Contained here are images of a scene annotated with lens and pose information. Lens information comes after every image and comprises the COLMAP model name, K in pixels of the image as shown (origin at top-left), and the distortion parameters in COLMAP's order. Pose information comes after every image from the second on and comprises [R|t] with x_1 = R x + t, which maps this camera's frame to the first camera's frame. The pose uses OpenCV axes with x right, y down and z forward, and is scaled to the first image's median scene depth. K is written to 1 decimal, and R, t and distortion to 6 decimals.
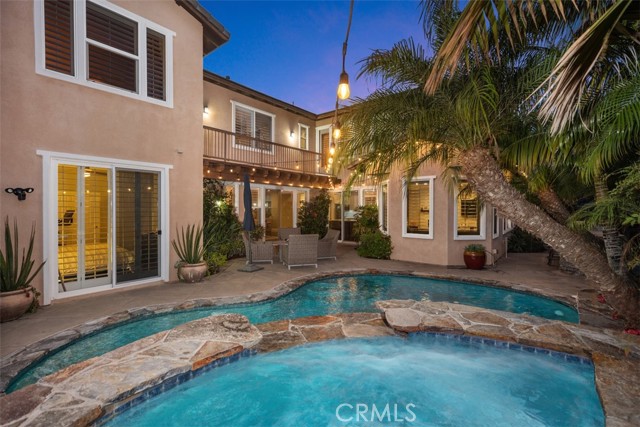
lens RADIAL K [[302.7, 0, 322.5], [0, 302.7, 210.0], [0, 0, 1]] dist [-0.002644, -0.000240]
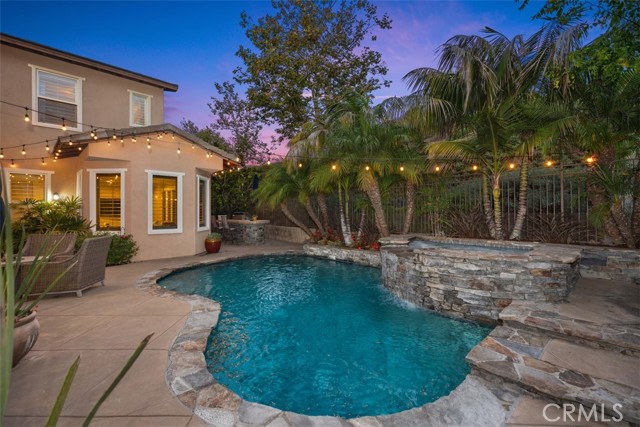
lens RADIAL K [[302.7, 0, 324.1], [0, 302.7, 210.4], [0, 0, 1]] dist [-0.002644, -0.000240]
pose [[0.077477, -0.003582, 0.996988, -0.607508], [0.020458, 0.999789, 0.002002, 0.026922], [-0.996784, 0.020242, 0.077534, 0.404129]]
